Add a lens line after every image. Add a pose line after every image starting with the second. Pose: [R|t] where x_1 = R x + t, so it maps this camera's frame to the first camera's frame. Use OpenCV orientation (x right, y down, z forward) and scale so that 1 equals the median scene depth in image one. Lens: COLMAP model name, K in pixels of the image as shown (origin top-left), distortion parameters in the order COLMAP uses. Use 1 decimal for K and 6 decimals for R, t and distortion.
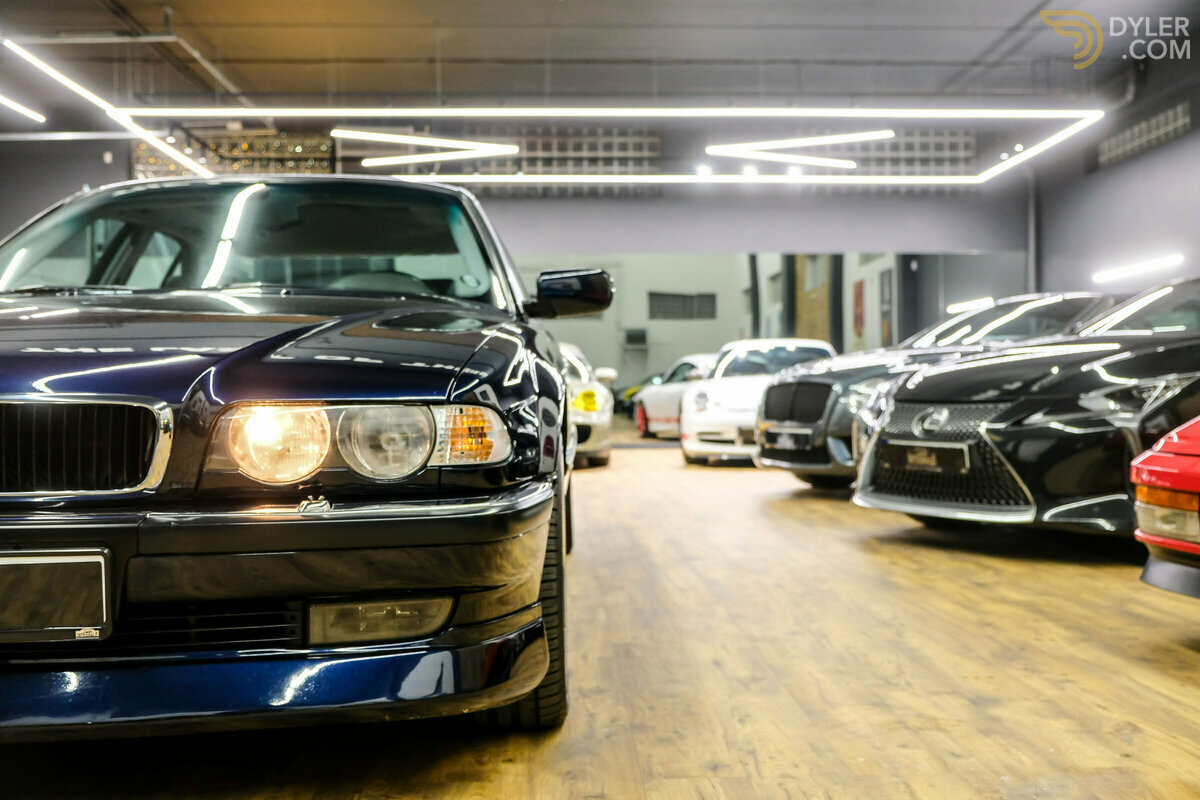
lens RADIAL K [[1288.6, 0, 602.7], [0, 1288.6, 403.2], [0, 0, 1]] dist [0.008446, 0.000000]
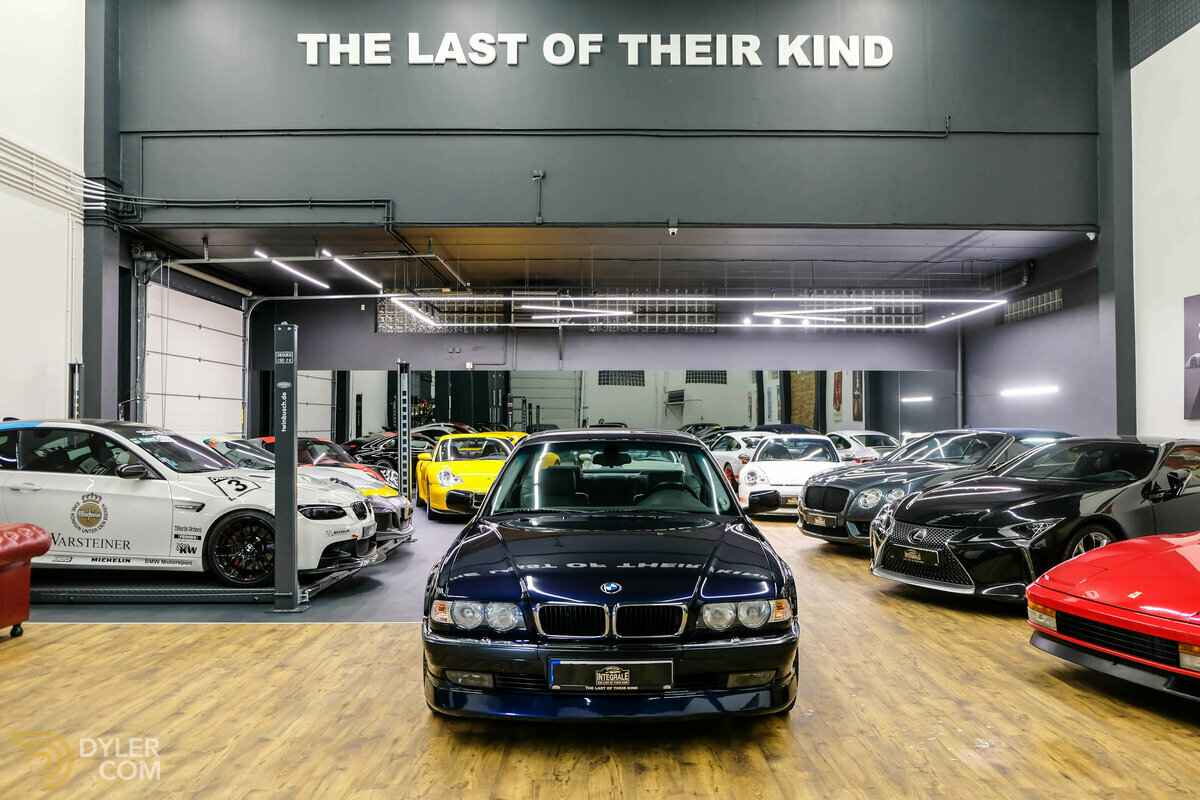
lens RADIAL K [[953.0, 0, 596.5], [0, 953.0, 401.6], [0, 0, 1]] dist [-0.012581, 0.018561]
pose [[0.999335, 0.008917, -0.035357, -0.238840], [-0.009834, 0.999617, -0.025853, -0.202551], [0.035113, 0.026183, 0.999040, -0.585778]]
